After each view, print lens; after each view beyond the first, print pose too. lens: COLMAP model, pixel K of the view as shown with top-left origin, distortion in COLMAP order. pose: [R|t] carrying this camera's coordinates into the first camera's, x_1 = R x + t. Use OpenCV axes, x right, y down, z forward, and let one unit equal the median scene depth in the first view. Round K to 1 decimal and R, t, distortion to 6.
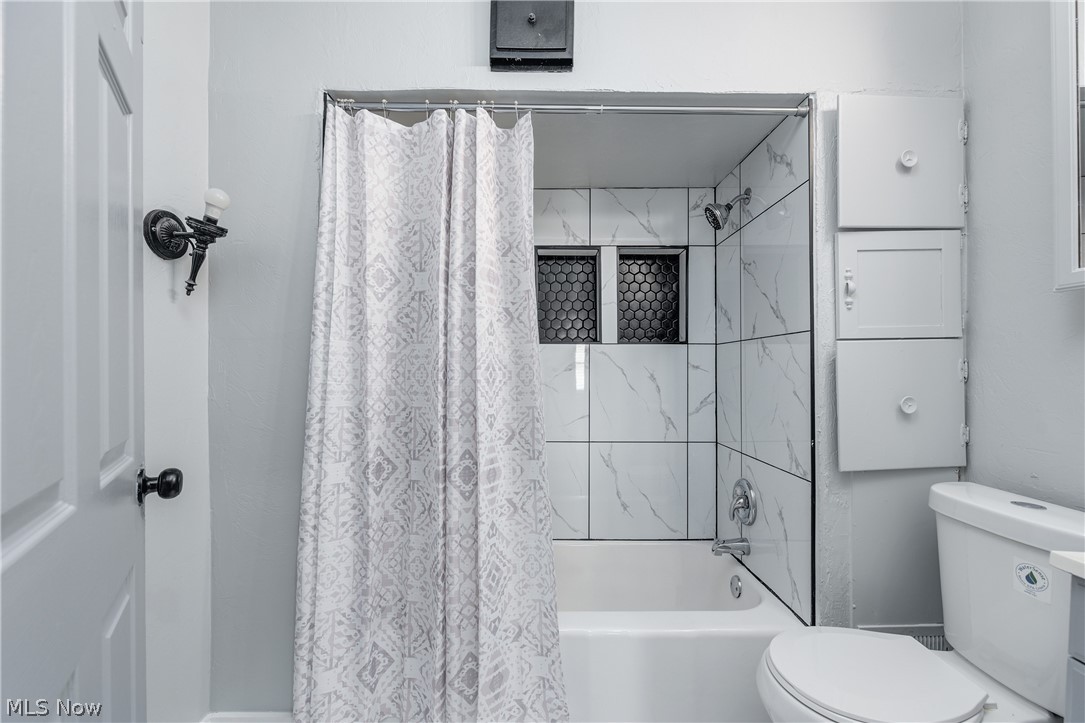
lens RADIAL K [[430.6, 0, 544.0], [0, 430.6, 363.5], [0, 0, 1]] dist [0.006823, -0.000437]
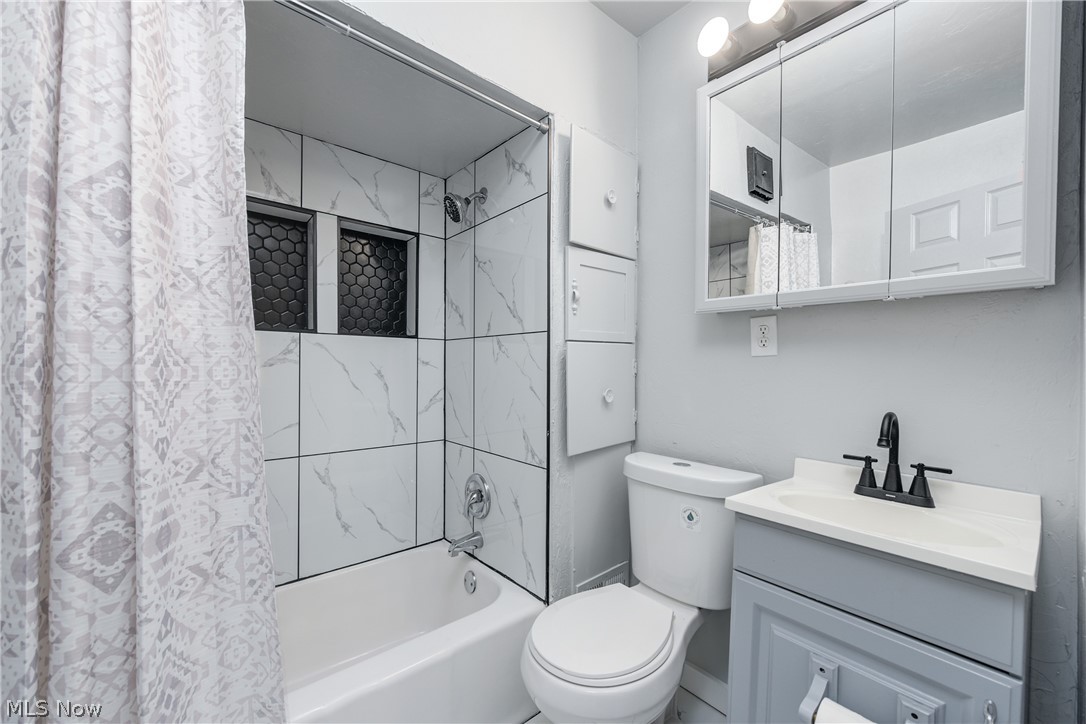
lens RADIAL K [[431.0, 0, 541.8], [0, 431.0, 366.8], [0, 0, 1]] dist [0.006823, -0.000437]
pose [[0.767497, 0.004926, 0.641034, -0.095859], [-0.016218, 0.999800, 0.011735, 0.001387], [-0.640847, -0.019403, 0.767423, 0.169101]]
